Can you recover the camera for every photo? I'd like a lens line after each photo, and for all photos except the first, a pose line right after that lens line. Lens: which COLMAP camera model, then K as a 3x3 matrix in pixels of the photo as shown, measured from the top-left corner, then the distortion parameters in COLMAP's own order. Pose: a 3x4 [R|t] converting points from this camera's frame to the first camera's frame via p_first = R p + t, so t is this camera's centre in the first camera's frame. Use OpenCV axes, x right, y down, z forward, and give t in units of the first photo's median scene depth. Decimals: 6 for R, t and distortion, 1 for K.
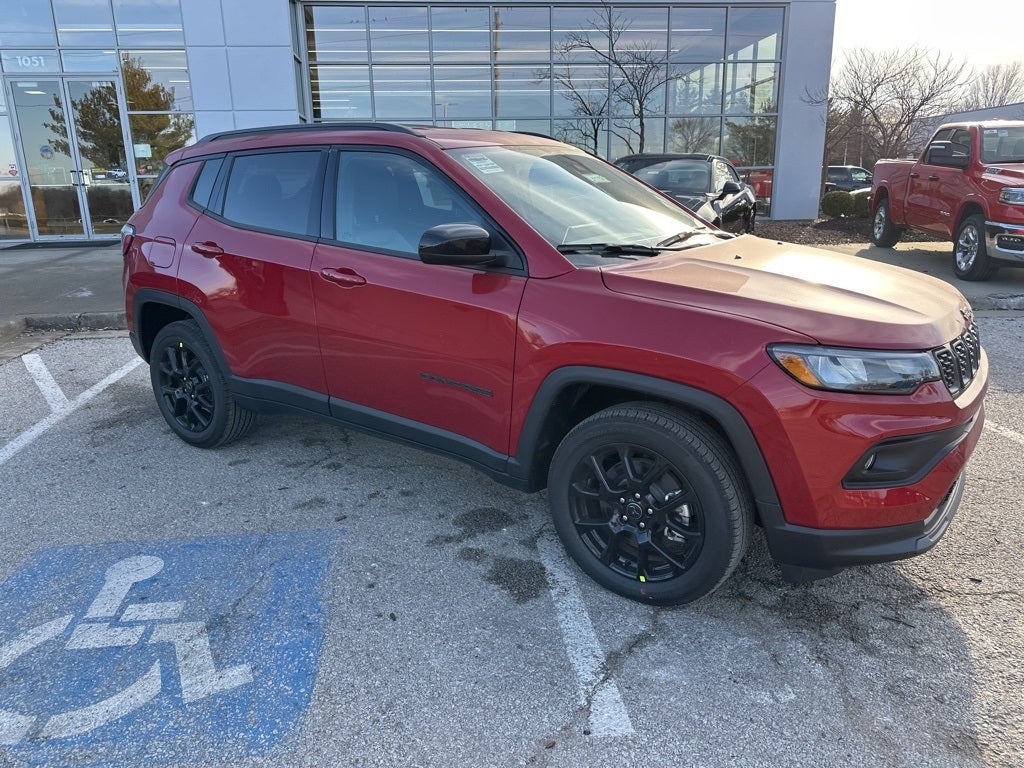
lens RADIAL K [[720.1, 0, 508.8], [0, 720.1, 381.2], [0, 0, 1]] dist [0.030915, -0.038238]
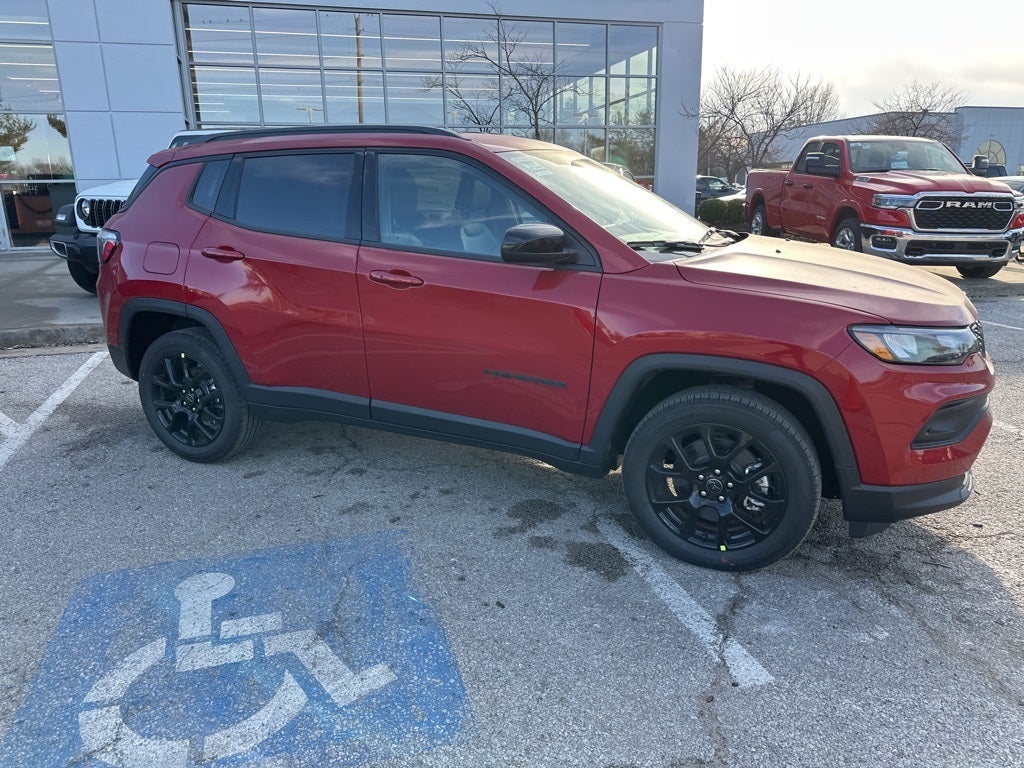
lens RADIAL K [[717.3, 0, 508.1], [0, 717.3, 381.2], [0, 0, 1]] dist [0.044100, -0.055131]
pose [[0.982846, -0.045603, 0.178700, -0.286710], [0.047462, 0.998854, -0.006140, 0.013531], [-0.178215, 0.014516, 0.983885, -0.012306]]
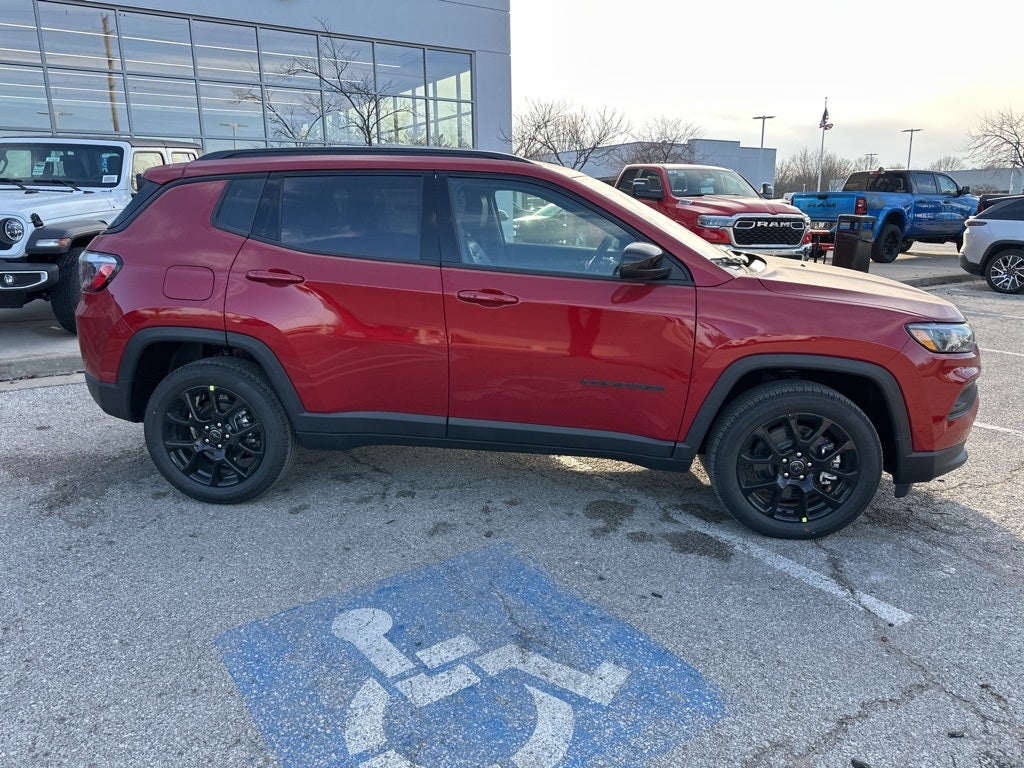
lens RADIAL K [[717.1, 0, 507.3], [0, 717.1, 373.4], [0, 0, 1]] dist [0.038108, -0.047685]
pose [[0.880583, -0.096139, 0.464038, -0.759213], [0.115533, 0.993212, -0.013468, -0.020828], [-0.459594, 0.065471, 0.885713, 0.094413]]
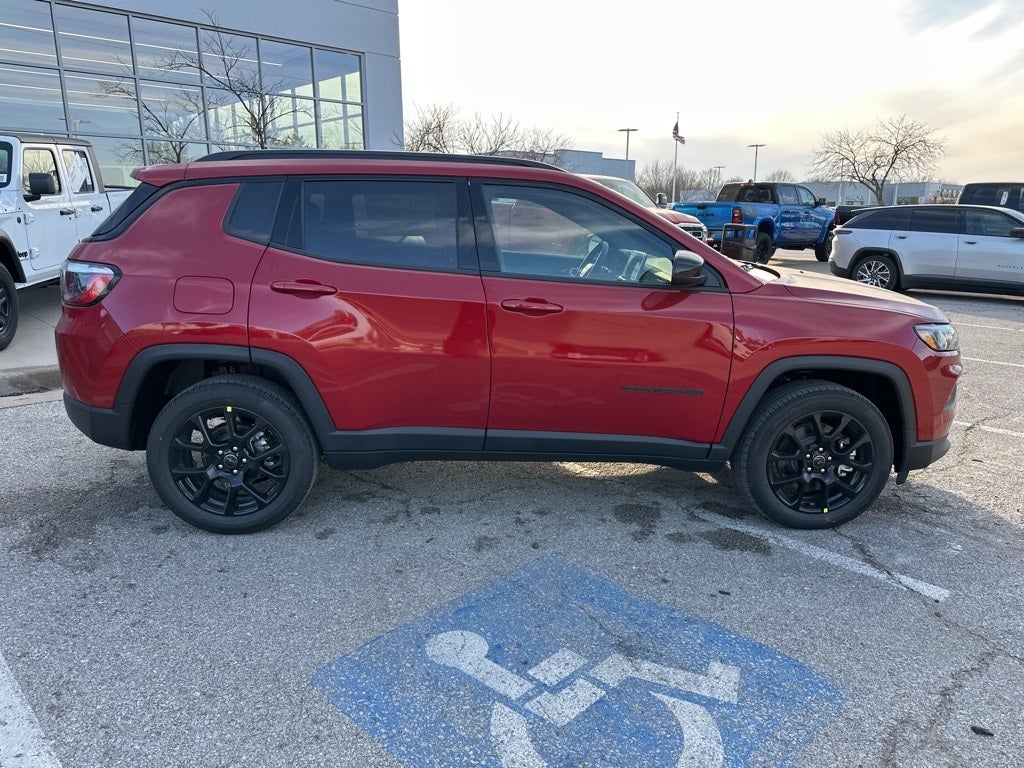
lens RADIAL K [[715.0, 0, 506.3], [0, 715.0, 384.2], [0, 0, 1]] dist [0.044211, -0.055105]
pose [[0.780156, -0.127086, 0.612540, -0.980102], [0.148310, 0.988807, 0.016258, -0.063179], [-0.607750, 0.078162, 0.790272, 0.254479]]
